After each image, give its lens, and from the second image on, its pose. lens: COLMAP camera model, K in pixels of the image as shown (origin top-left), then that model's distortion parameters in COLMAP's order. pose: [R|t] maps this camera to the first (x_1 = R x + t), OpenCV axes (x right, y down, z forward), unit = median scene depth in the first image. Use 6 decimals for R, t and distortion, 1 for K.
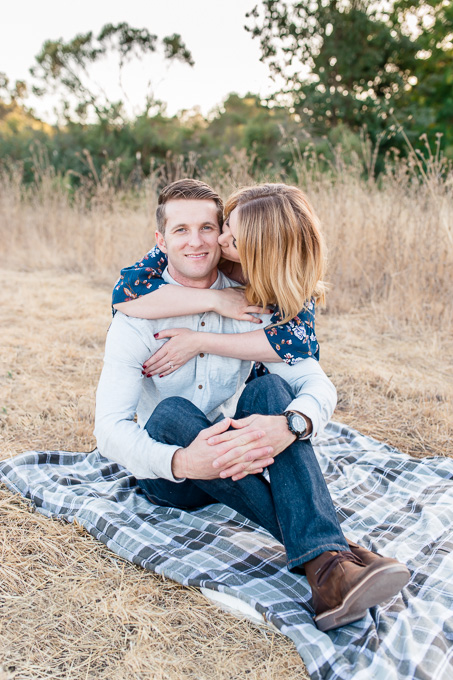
lens RADIAL K [[658.0, 0, 226.5], [0, 658.0, 340.0], [0, 0, 1]] dist [-0.003856, -0.001104]
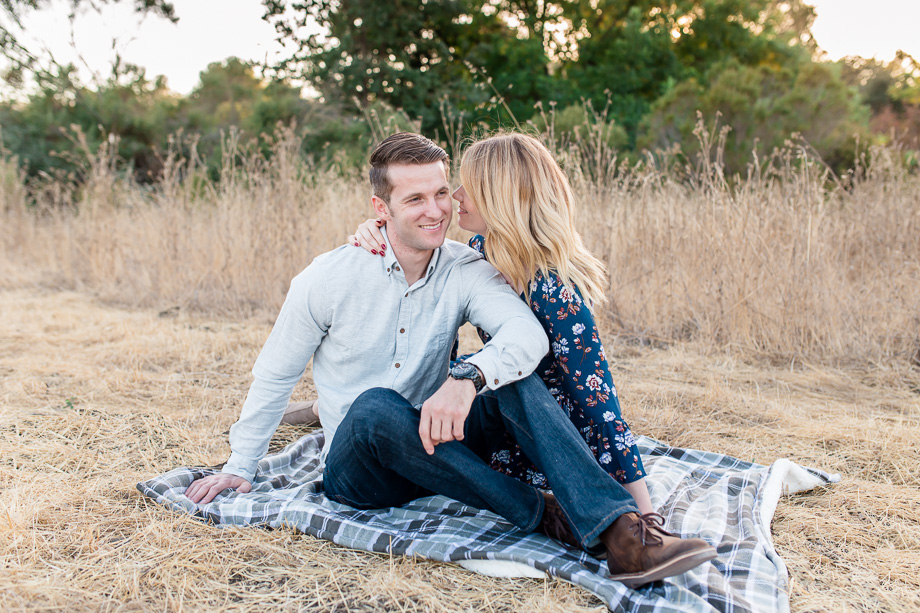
lens RADIAL K [[890.2, 0, 460.0], [0, 890.2, 306.5], [0, 0, 1]] dist [-0.003856, -0.001104]
pose [[0.957553, -0.051551, 0.283609, -0.119544], [0.077788, 0.993589, -0.082034, 0.039043], [-0.277562, 0.100613, 0.955425, -0.076432]]
